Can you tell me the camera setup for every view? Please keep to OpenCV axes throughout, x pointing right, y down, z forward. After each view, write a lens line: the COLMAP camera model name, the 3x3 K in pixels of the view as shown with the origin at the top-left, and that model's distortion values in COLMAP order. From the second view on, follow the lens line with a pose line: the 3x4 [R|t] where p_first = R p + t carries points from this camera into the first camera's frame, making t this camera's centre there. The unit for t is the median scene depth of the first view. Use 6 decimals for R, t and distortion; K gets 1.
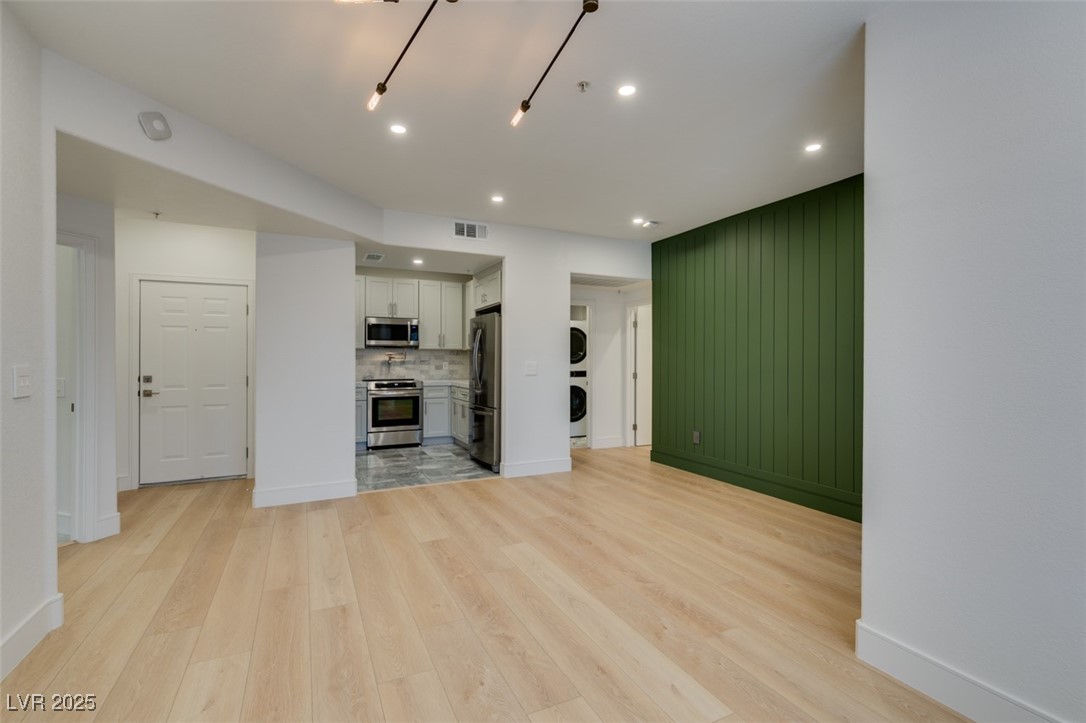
lens RADIAL K [[487.4, 0, 542.4], [0, 487.4, 357.7], [0, 0, 1]] dist [0.005712, -0.001541]
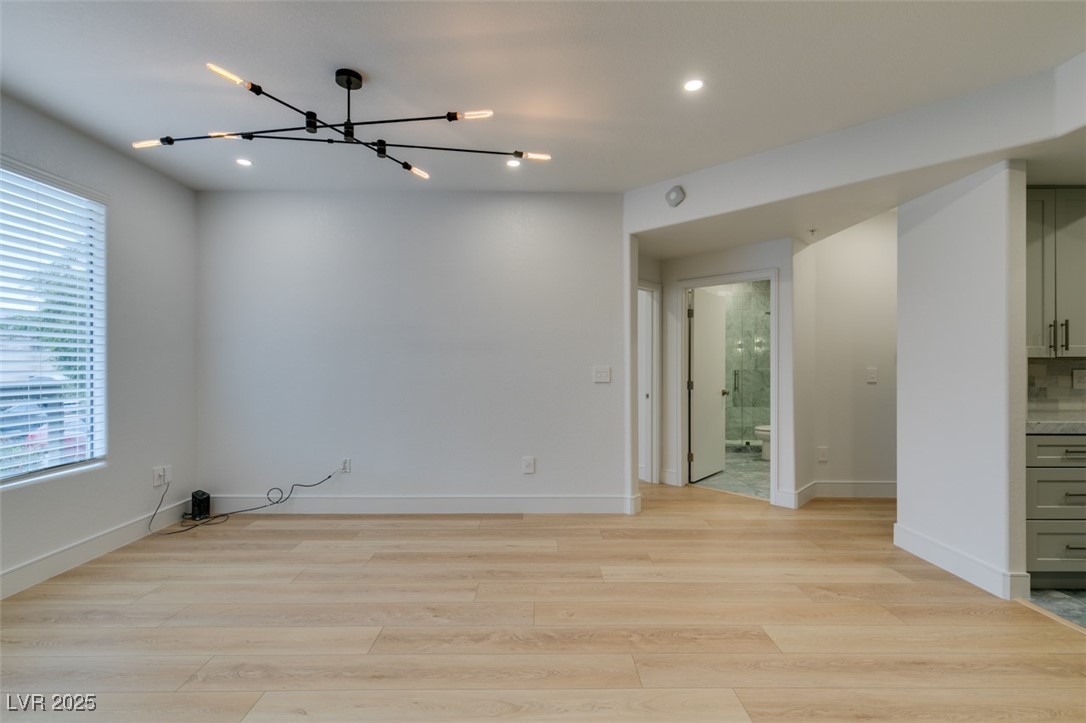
lens RADIAL K [[487.4, 0, 541.6], [0, 487.4, 363.6], [0, 0, 1]] dist [0.005712, -0.001541]
pose [[-0.437963, -0.002242, -0.898990, 0.431474], [0.001652, 0.999993, -0.003299, 0.005443], [0.898992, -0.002930, -0.437956, 0.863863]]
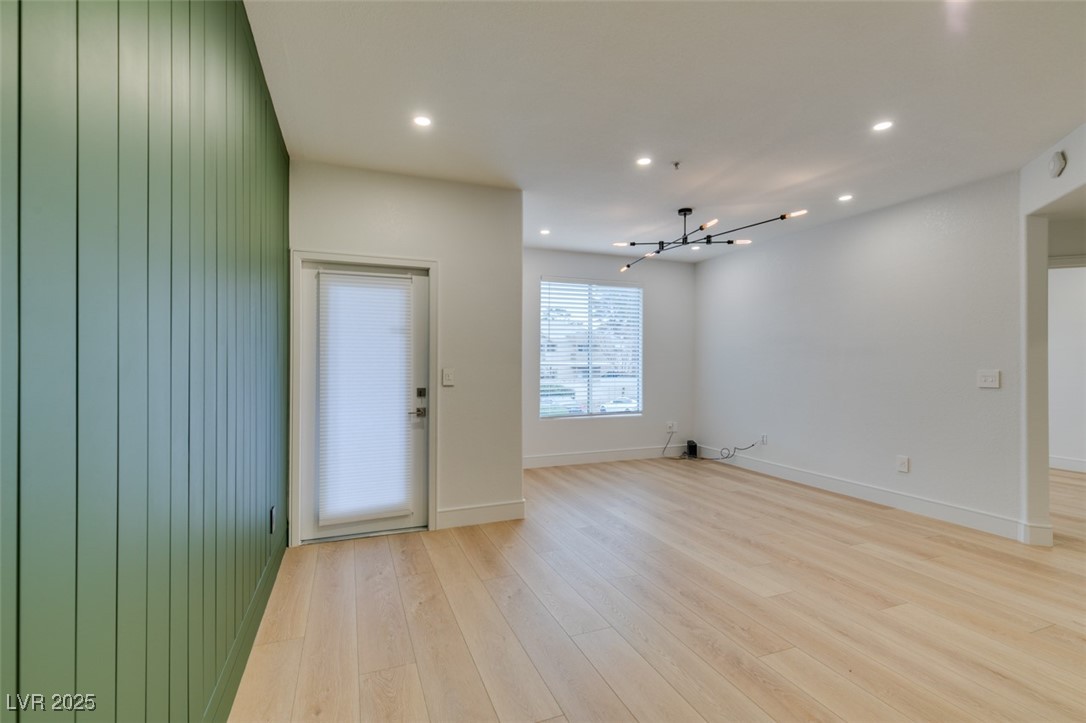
lens RADIAL K [[487.4, 0, 538.8], [0, 487.4, 363.7], [0, 0, 1]] dist [0.005712, -0.001541]
pose [[-0.996378, -0.004383, 0.084917, 0.224712], [-0.004881, 0.999972, -0.005650, 0.005470], [-0.084889, -0.006044, -0.996372, 1.536086]]
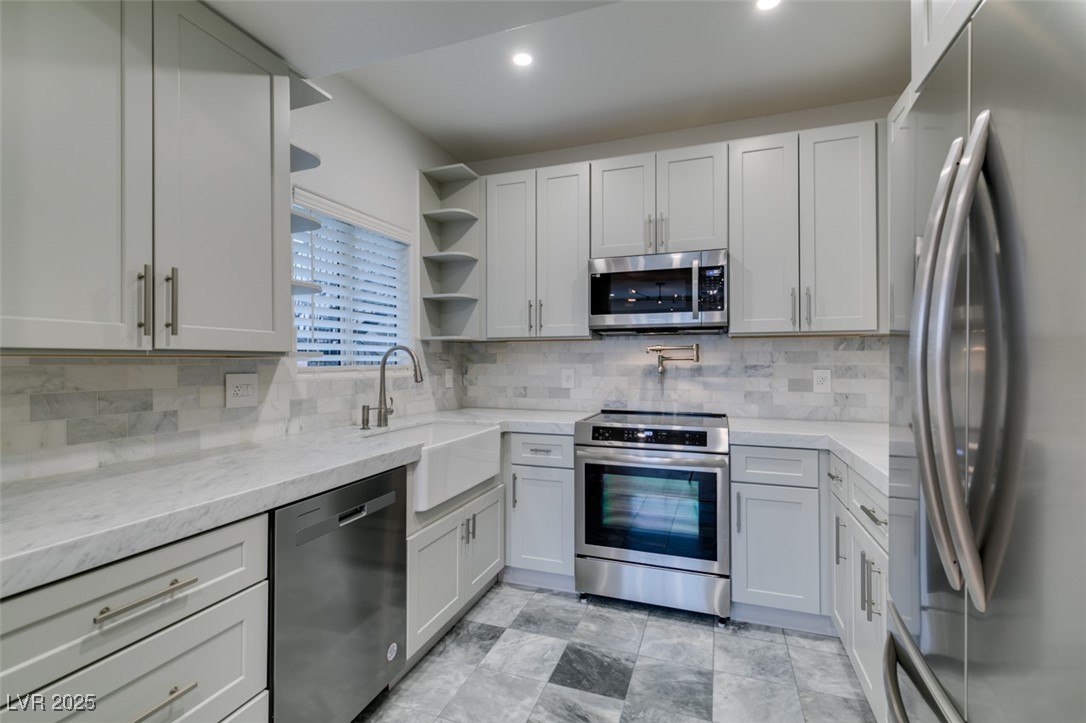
lens RADIAL K [[487.4, 0, 538.6], [0, 487.4, 356.8], [0, 0, 1]] dist [0.005712, -0.001541]
pose [[0.687834, -0.008828, -0.725814, -0.167008], [0.004220, 0.999958, -0.008163, 0.002919], [0.725856, 0.002552, 0.687842, 1.205750]]
